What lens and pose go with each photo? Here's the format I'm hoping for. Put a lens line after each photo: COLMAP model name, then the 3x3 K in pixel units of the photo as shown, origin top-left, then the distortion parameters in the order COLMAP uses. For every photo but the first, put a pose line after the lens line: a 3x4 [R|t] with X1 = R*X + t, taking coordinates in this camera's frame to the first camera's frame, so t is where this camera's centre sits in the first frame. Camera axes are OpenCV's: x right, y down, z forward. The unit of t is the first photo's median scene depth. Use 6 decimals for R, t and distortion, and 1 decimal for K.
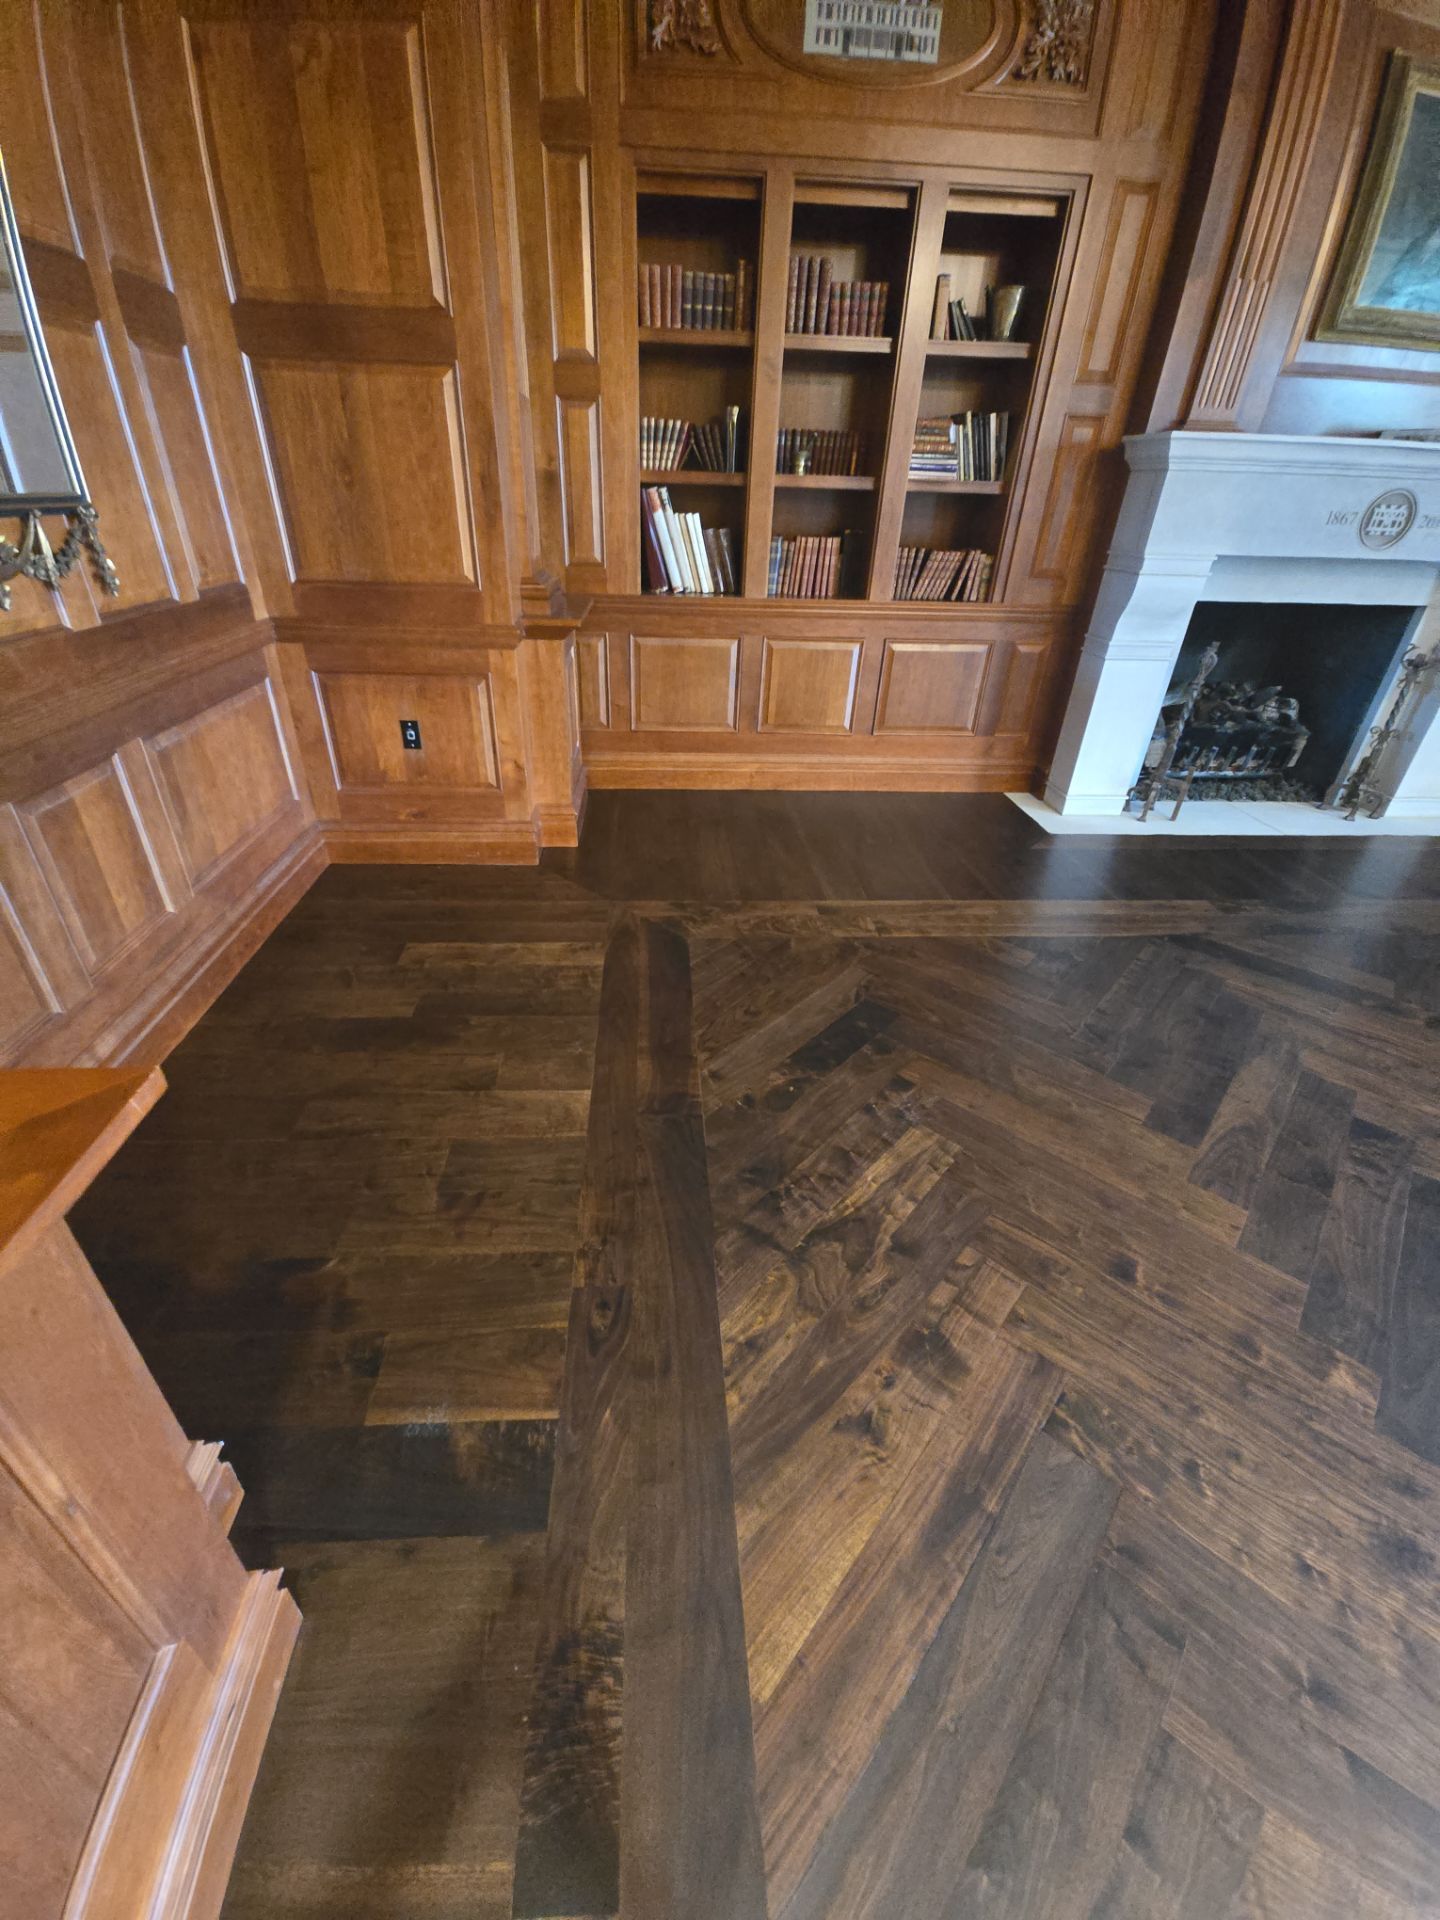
lens RADIAL K [[771.5, 0, 718.6], [0, 771.5, 947.3], [0, 0, 1]] dist [-0.003242, -0.000644]
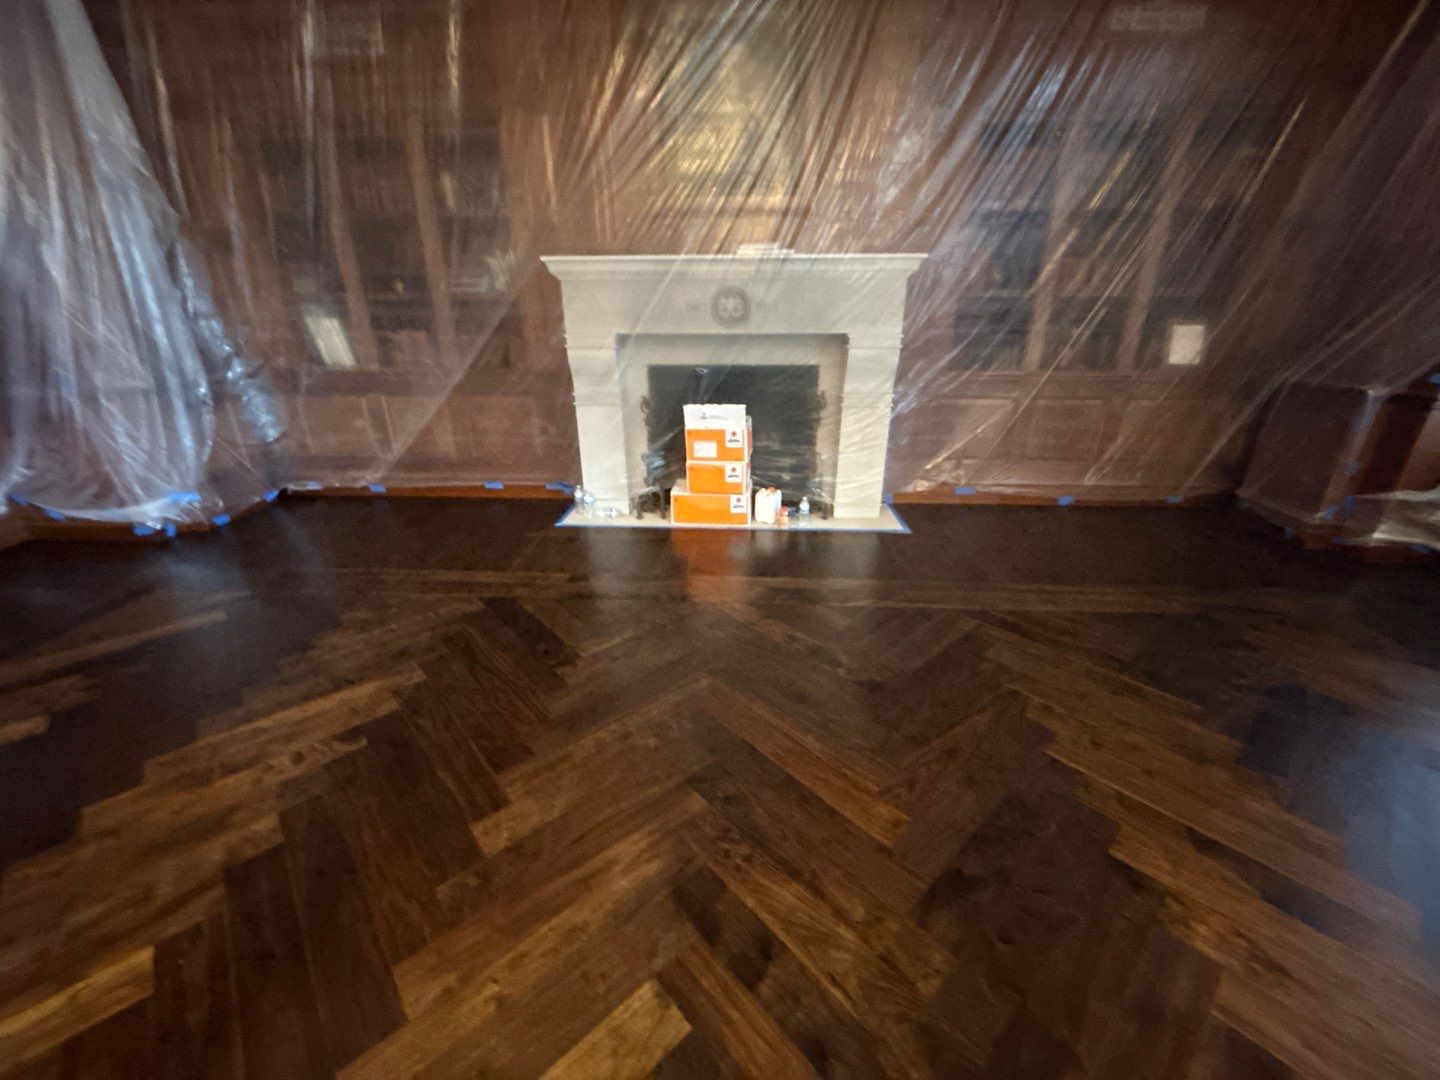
lens RADIAL K [[578.6, 0, 726.3], [0, 578.6, 541.4], [0, 0, 1]] dist [-0.003242, -0.000644]
pose [[0.993344, 0.013594, -0.114382, 0.994302], [-0.029925, 0.989371, -0.142300, 0.017139], [0.111232, 0.144776, 0.983192, 0.022677]]
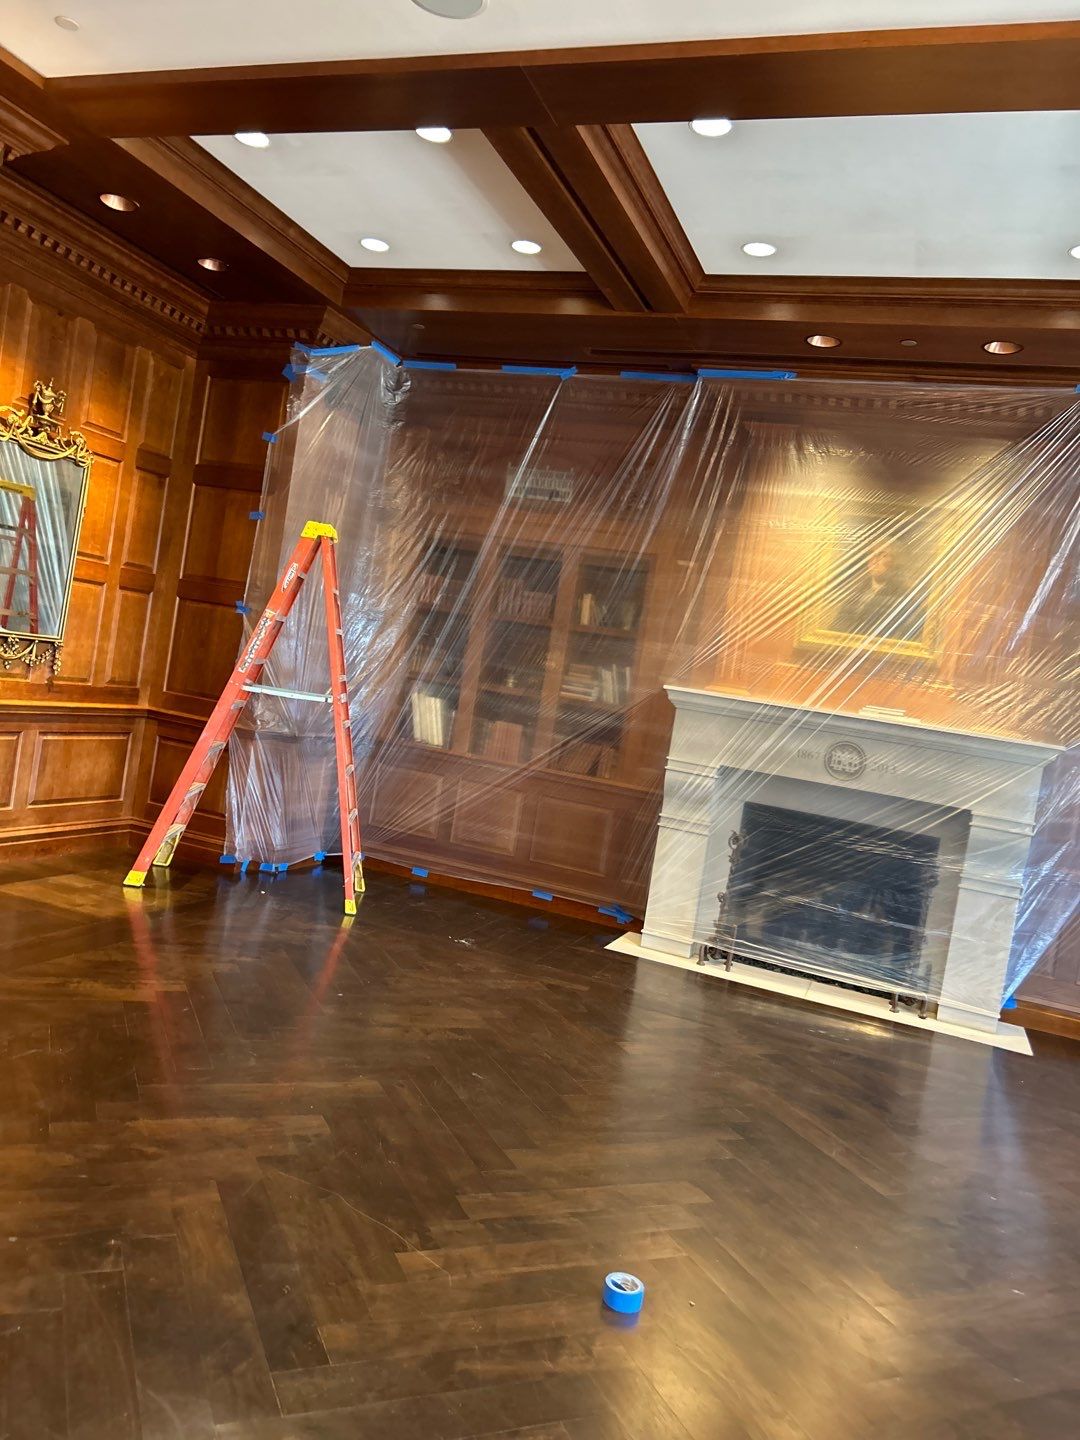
lens RADIAL K [[1063.0, 0, 540.0], [0, 1063.0, 720.0], [0, 0, 1]] dist [0.053633, -0.081915]
pose [[0.905872, 0.130812, -0.402845, 1.134293], [-0.317596, 0.839059, -0.441715, 0.378700], [0.280229, 0.528079, 0.801626, -0.685763]]
